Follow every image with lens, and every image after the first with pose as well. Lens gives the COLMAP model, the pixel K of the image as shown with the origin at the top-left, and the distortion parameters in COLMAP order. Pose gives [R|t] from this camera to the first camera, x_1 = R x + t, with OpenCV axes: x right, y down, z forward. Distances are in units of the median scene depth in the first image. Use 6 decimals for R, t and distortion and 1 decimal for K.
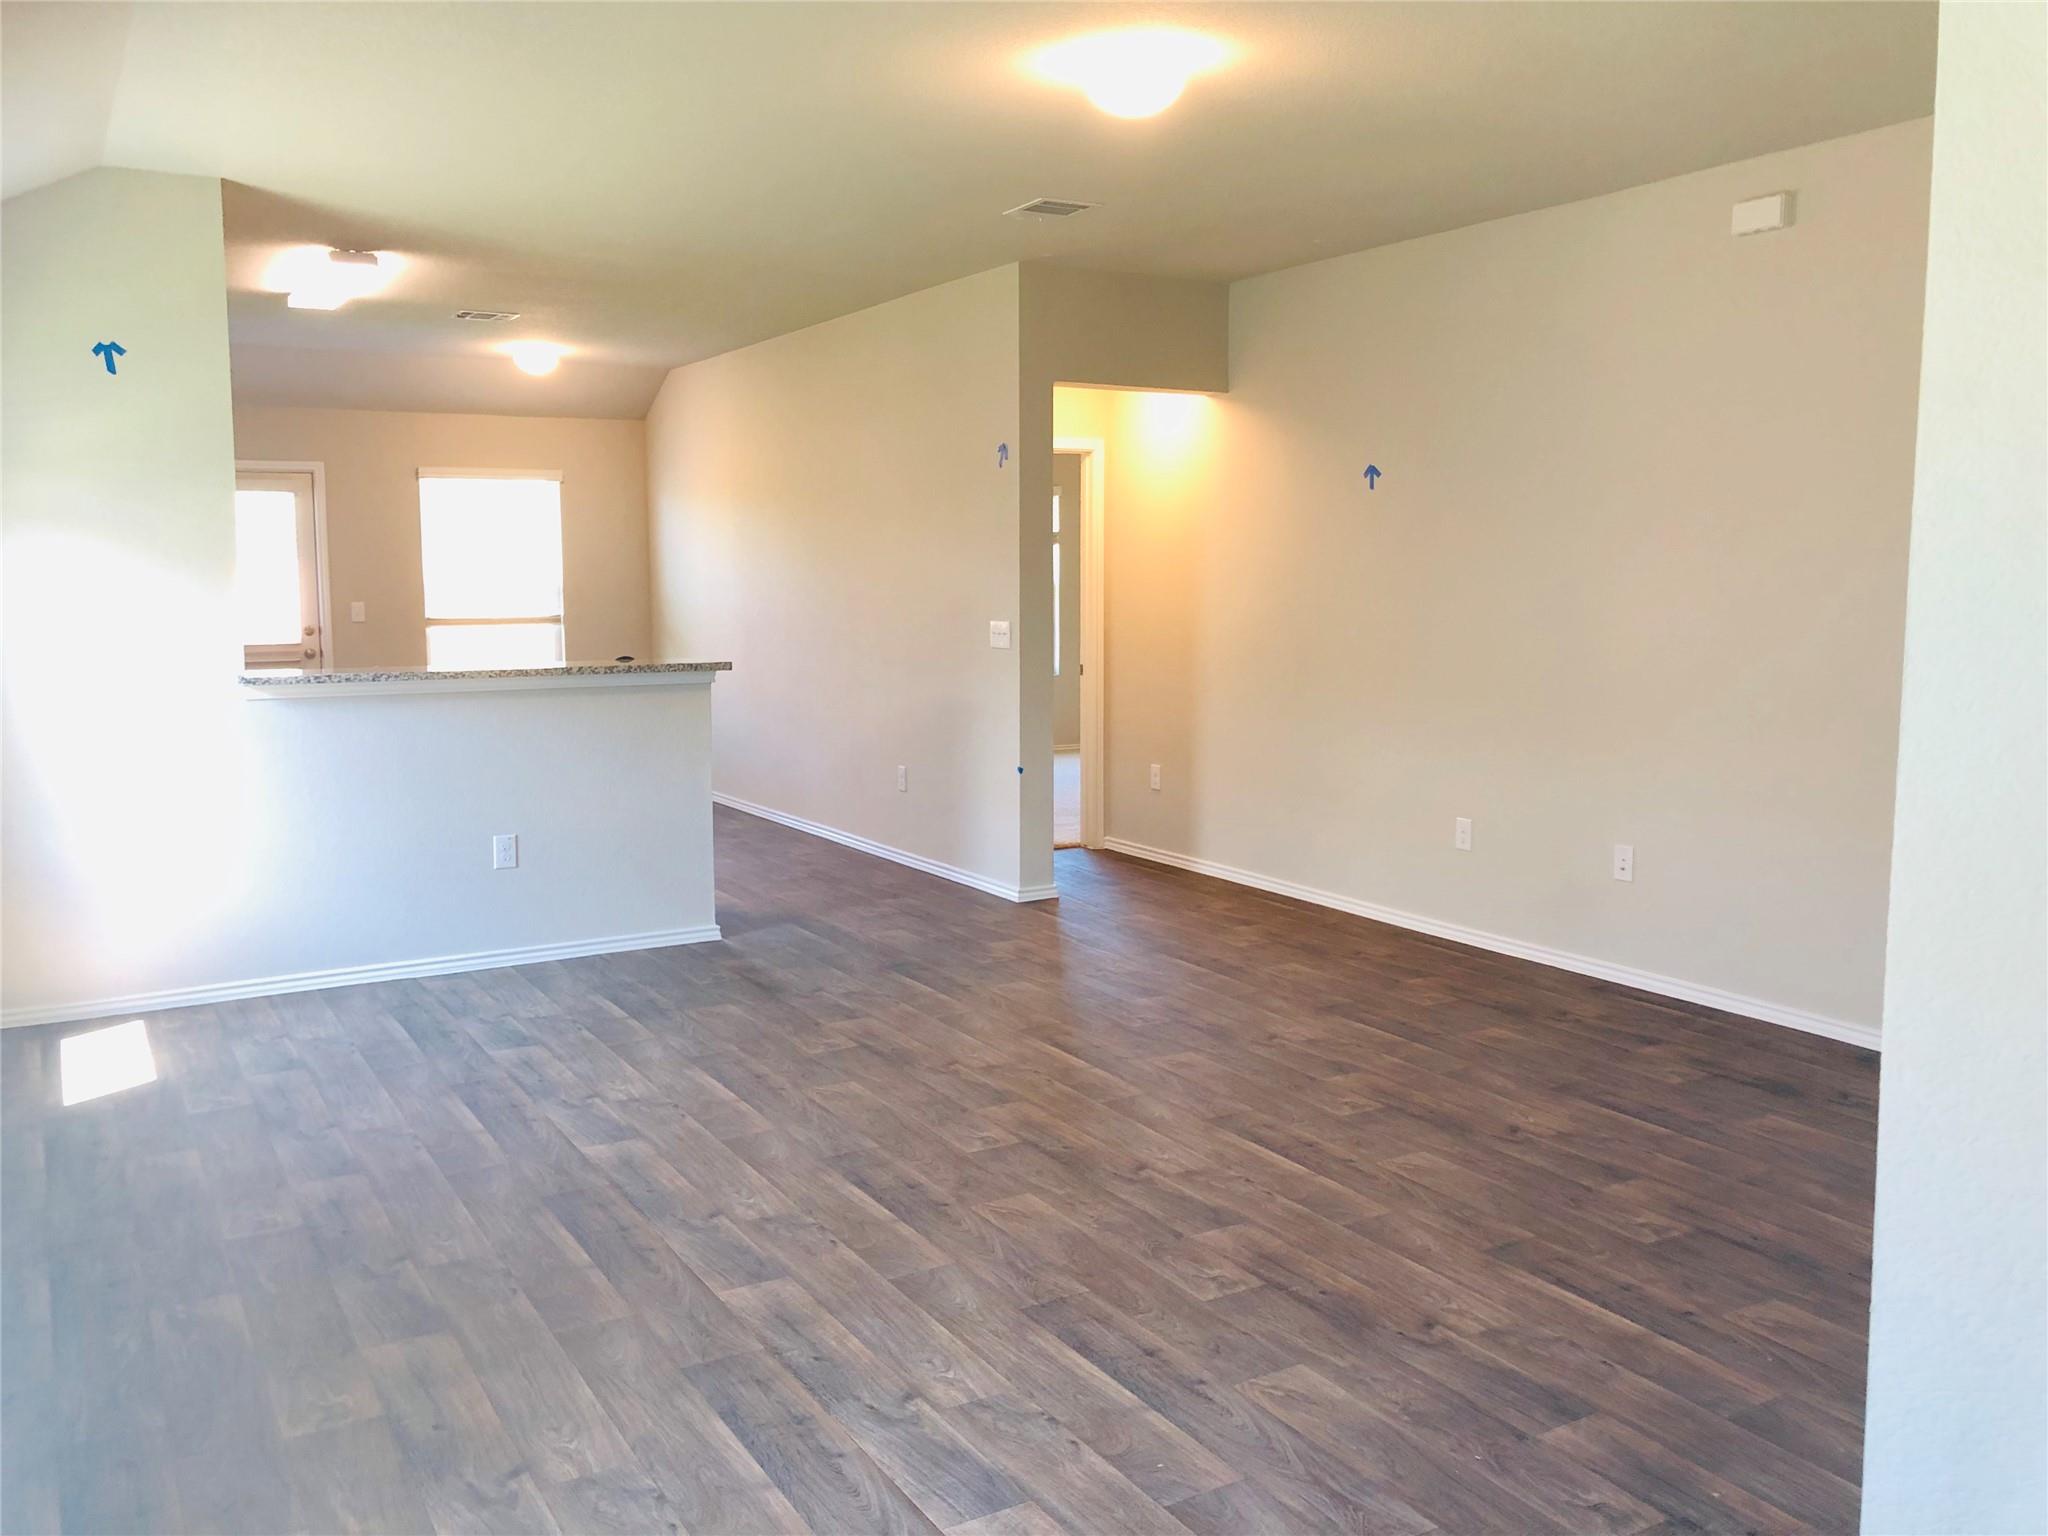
lens RADIAL K [[1673.6, 0, 1033.9], [0, 1673.6, 750.6], [0, 0, 1]] dist [0.042383, -0.051039]
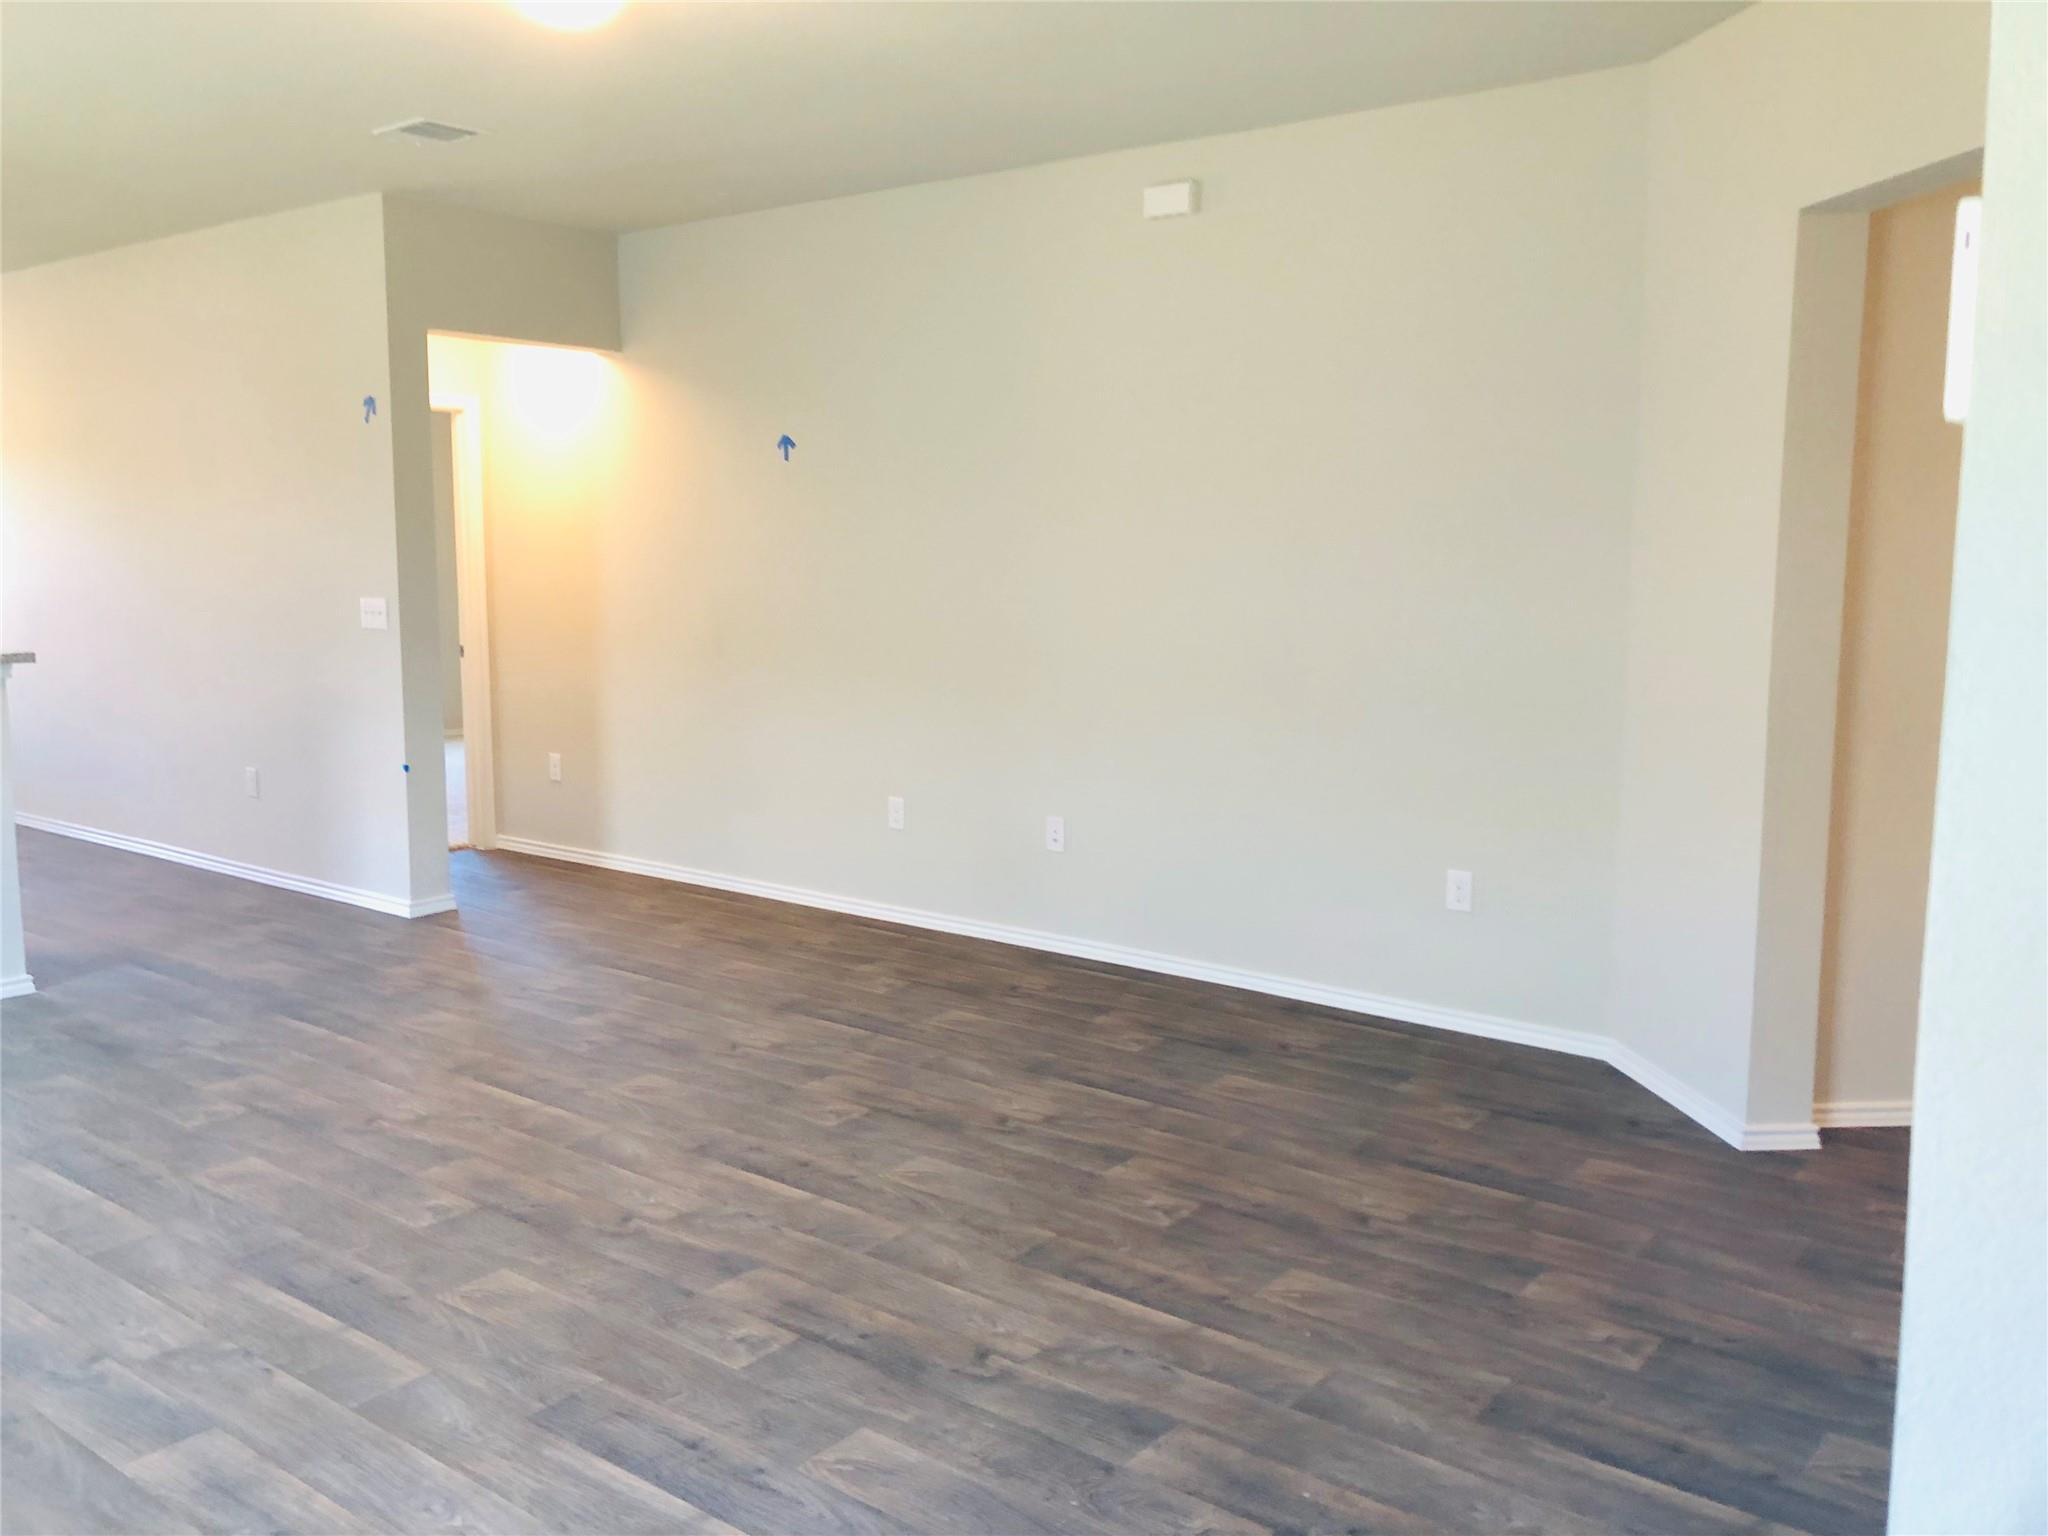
lens RADIAL K [[1673.6, 0, 995.6], [0, 1673.6, 749.5], [0, 0, 1]] dist [0.042383, -0.051039]
pose [[0.933071, -0.041275, 0.357315, -0.056787], [0.035392, 0.999109, 0.022992, -0.012153], [-0.357946, -0.008807, 0.933701, 0.091104]]
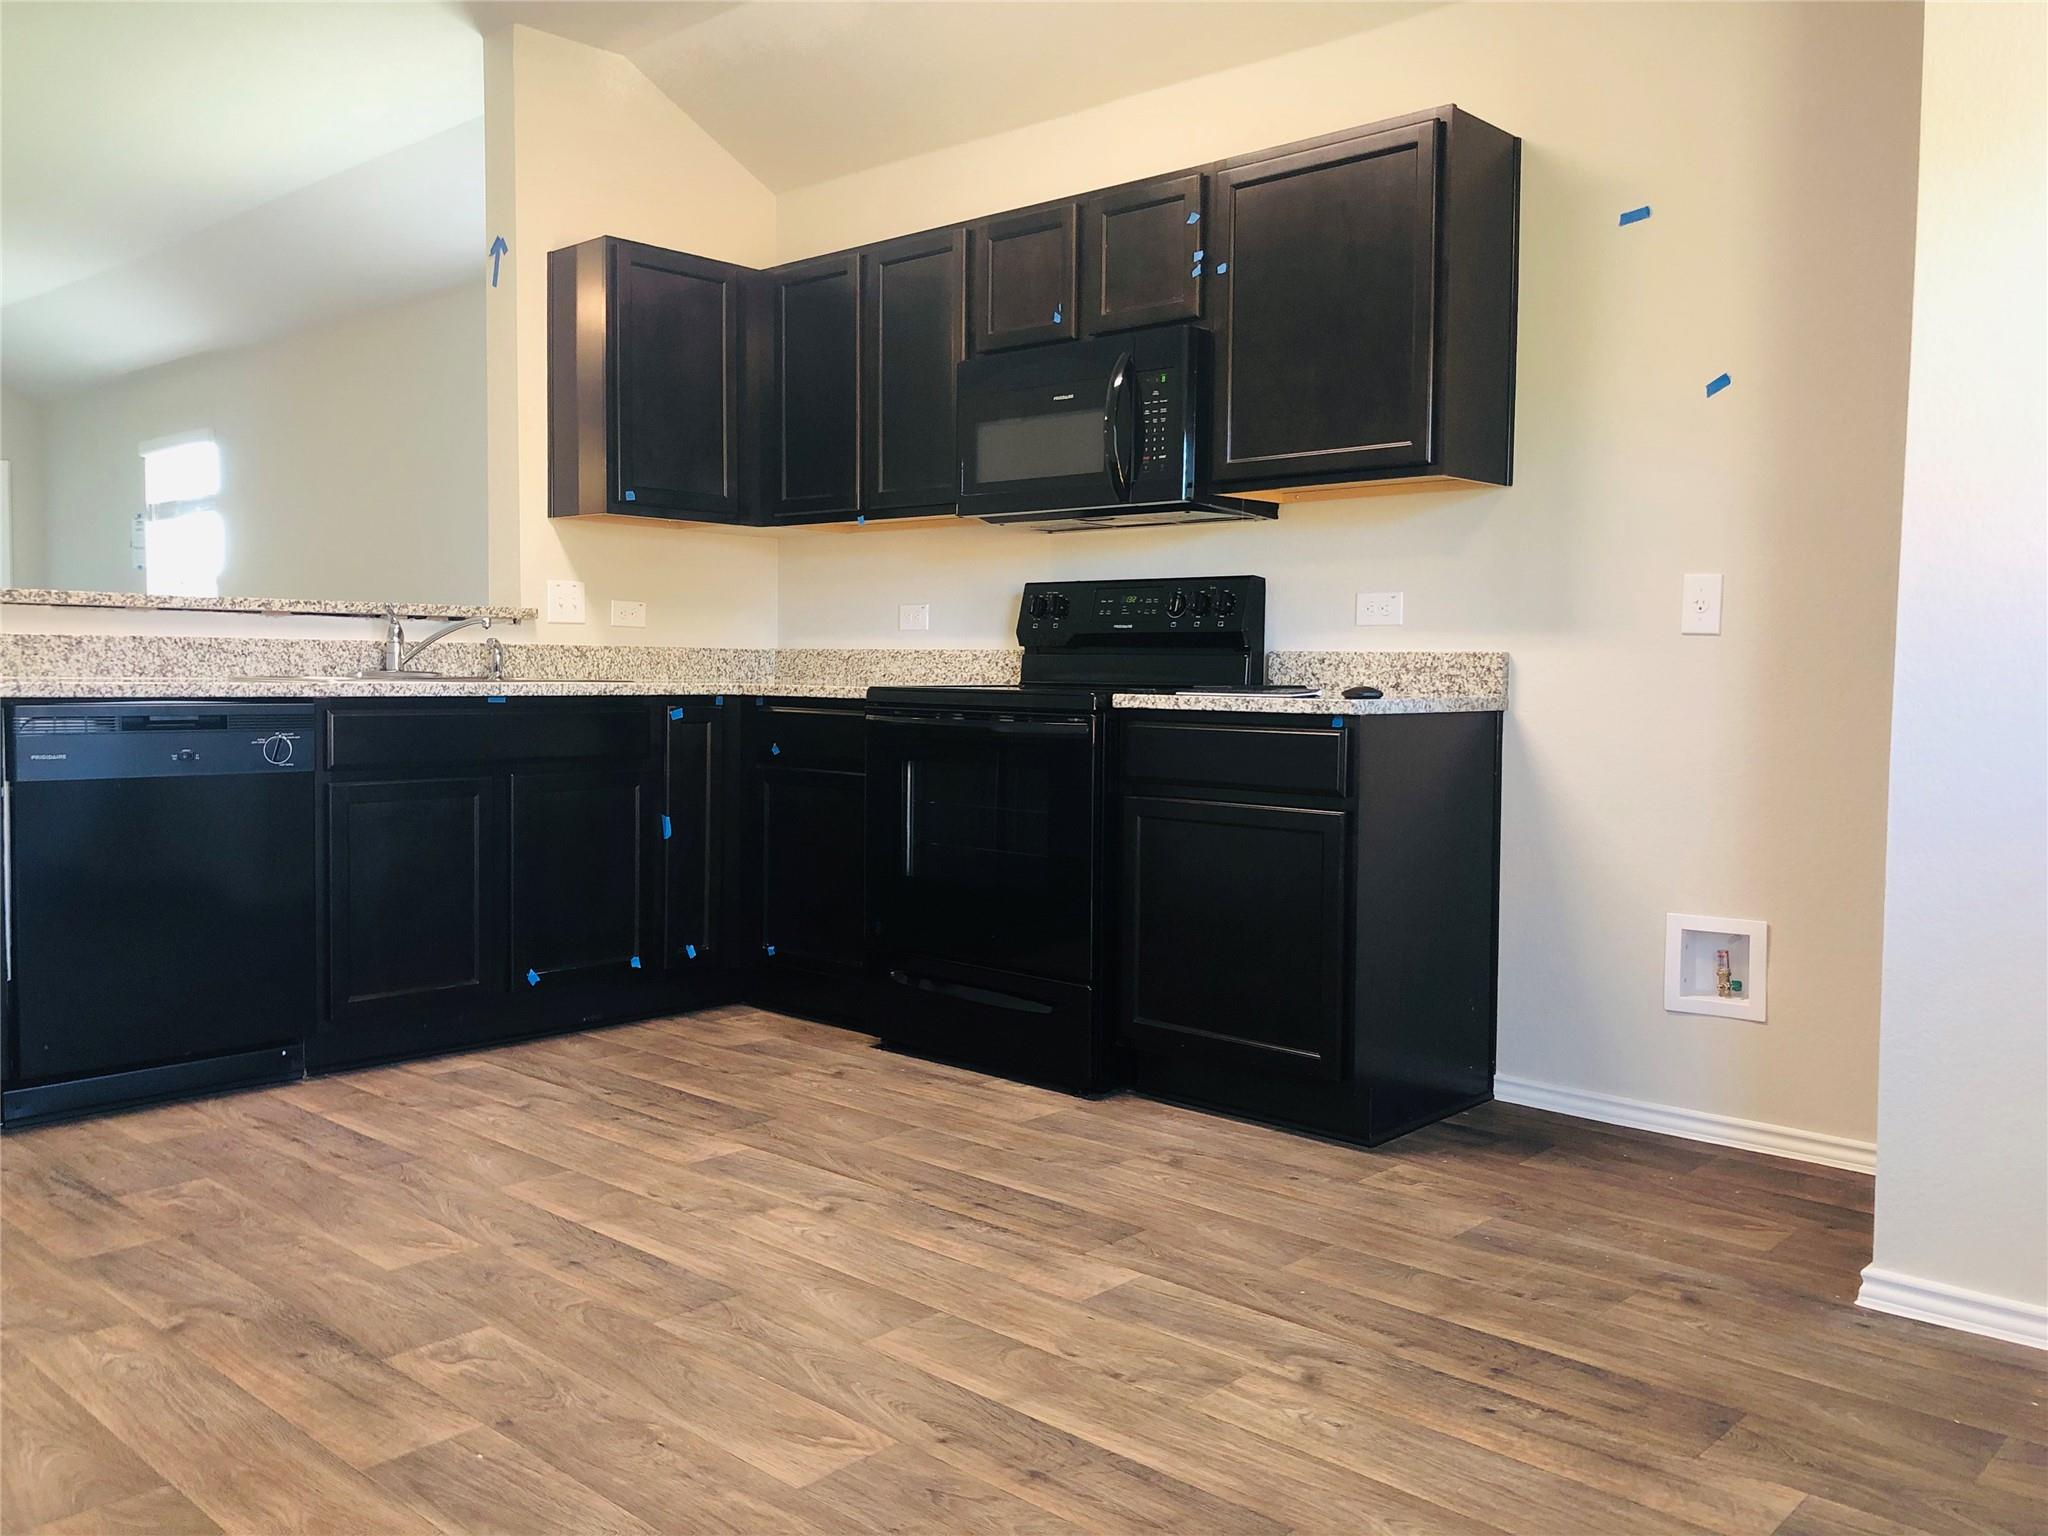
lens RADIAL K [[1673.6, 0, 1011.4], [0, 1673.6, 753.1], [0, 0, 1]] dist [0.042383, -0.051039]
pose [[-0.959481, 0.006505, -0.281700, -0.046229], [-0.039977, 0.986478, 0.158942, -0.048131], [0.278925, 0.163763, -0.946247, 1.458123]]
